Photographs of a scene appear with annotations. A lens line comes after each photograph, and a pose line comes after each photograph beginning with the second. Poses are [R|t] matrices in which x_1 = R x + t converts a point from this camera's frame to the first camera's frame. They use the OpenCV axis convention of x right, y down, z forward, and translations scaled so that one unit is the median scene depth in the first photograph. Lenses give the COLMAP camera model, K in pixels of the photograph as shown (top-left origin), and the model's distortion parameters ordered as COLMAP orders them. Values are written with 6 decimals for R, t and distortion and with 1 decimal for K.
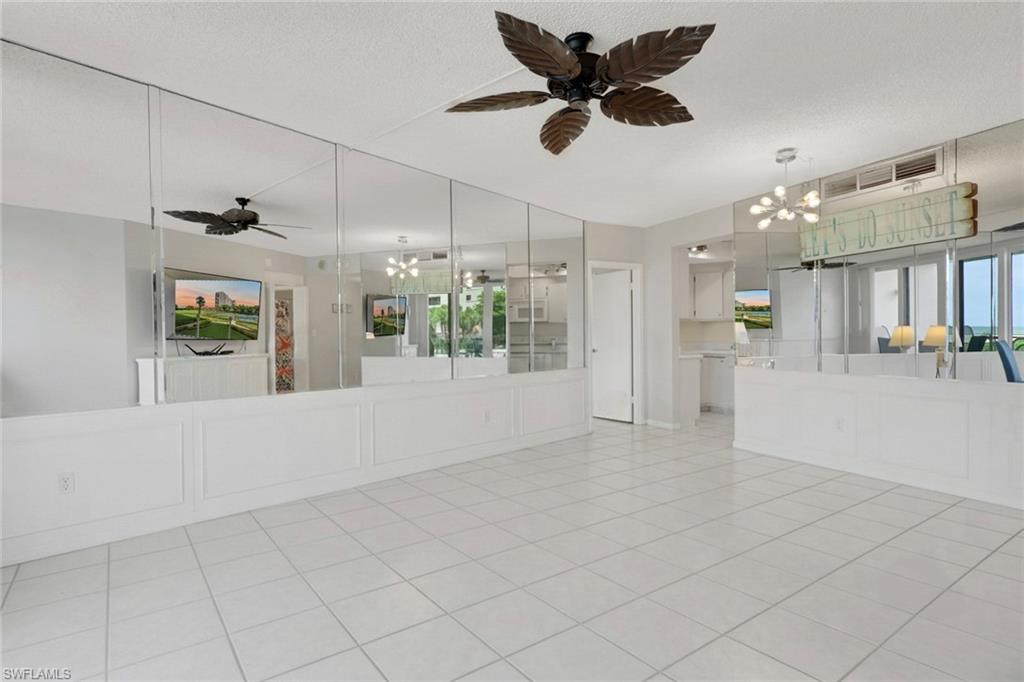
lens RADIAL K [[498.4, 0, 512.0], [0, 498.4, 341.0], [0, 0, 1]] dist [0.001249, 0.014587]
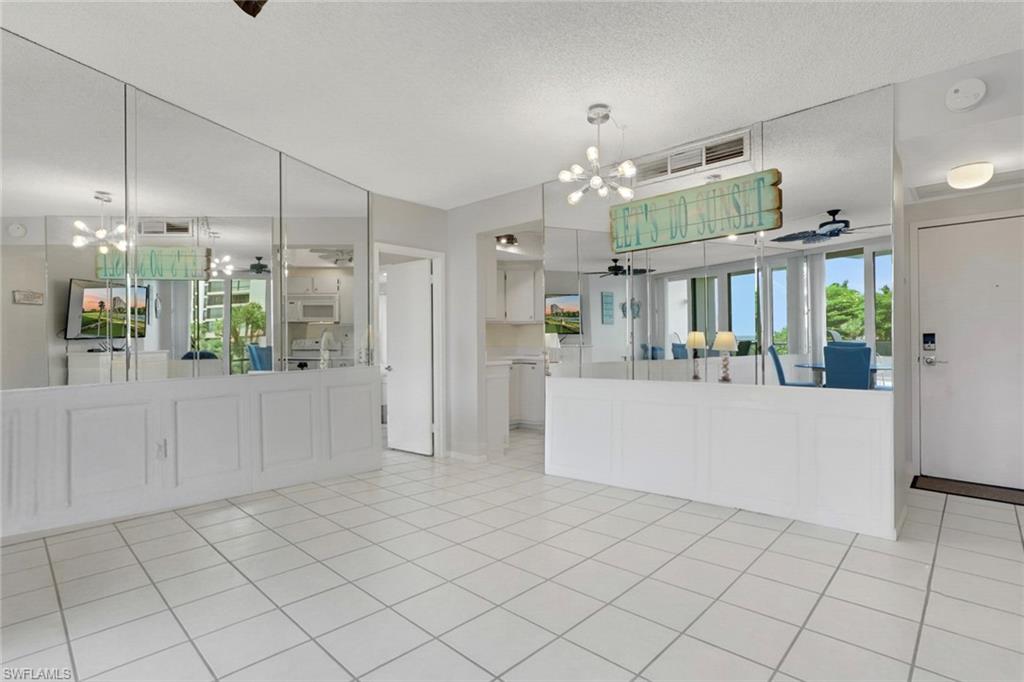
lens RADIAL K [[498.4, 0, 512.0], [0, 498.4, 341.0], [0, 0, 1]] dist [0.001249, 0.014587]
pose [[0.941979, 0.006669, 0.335607, 0.105362], [-0.002073, 0.999899, -0.014050, 0.005688], [-0.335667, 0.012539, 0.941897, 0.208263]]
